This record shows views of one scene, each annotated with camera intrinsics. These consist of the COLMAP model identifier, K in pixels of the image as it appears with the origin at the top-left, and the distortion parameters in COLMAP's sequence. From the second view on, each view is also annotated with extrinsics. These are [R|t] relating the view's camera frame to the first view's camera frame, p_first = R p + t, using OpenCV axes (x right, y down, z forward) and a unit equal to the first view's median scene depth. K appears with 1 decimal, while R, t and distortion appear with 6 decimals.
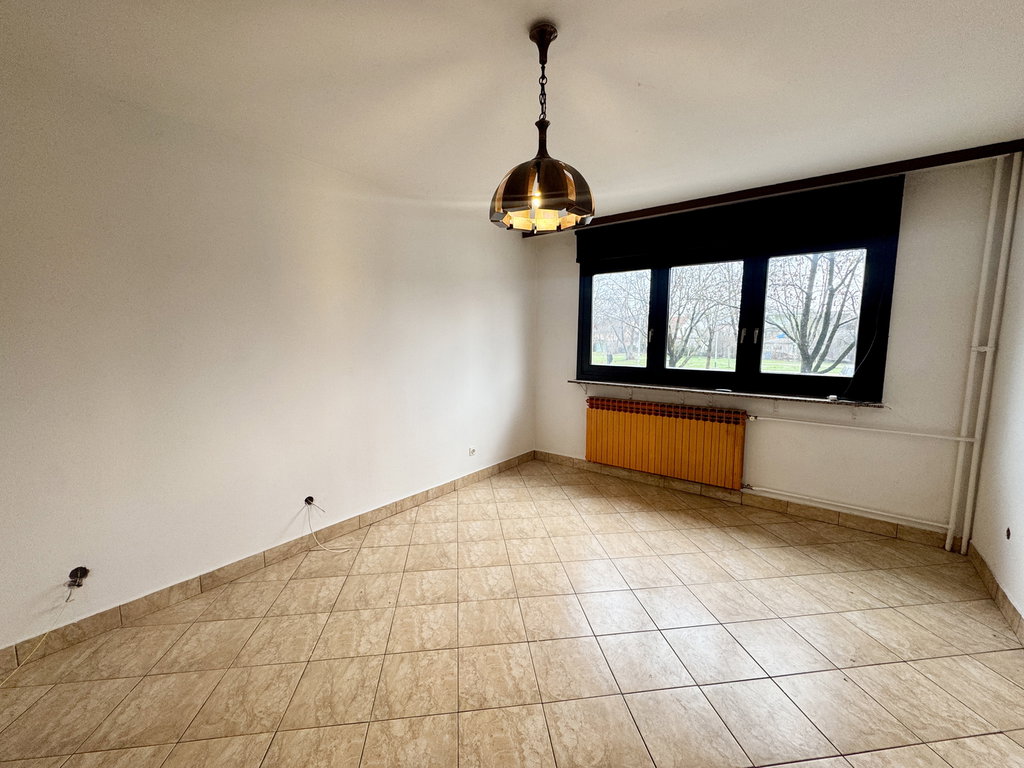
lens RADIAL K [[410.3, 0, 510.9], [0, 410.3, 381.7], [0, 0, 1]] dist [-0.004558, 0.000710]
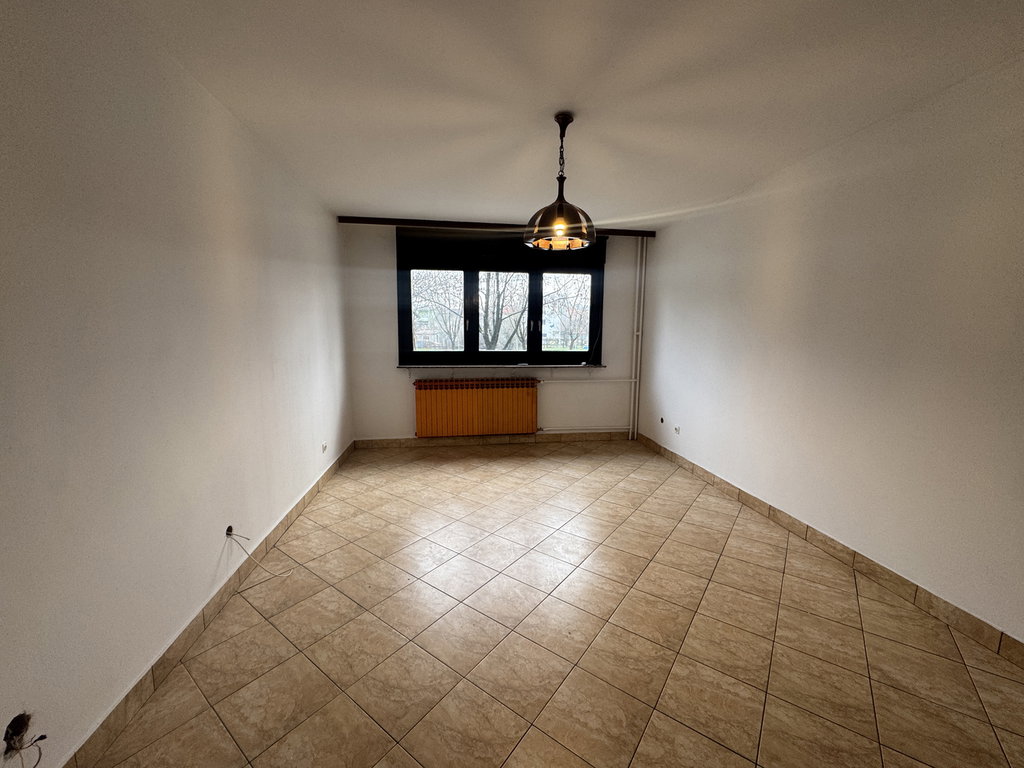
lens RADIAL K [[410.3, 0, 510.6], [0, 410.3, 387.1], [0, 0, 1]] dist [-0.004558, 0.000710]
pose [[0.694855, -0.100220, 0.712132, -0.510236], [0.072631, 0.994959, 0.069154, -0.002658], [-0.715472, 0.003671, 0.698631, 0.048030]]
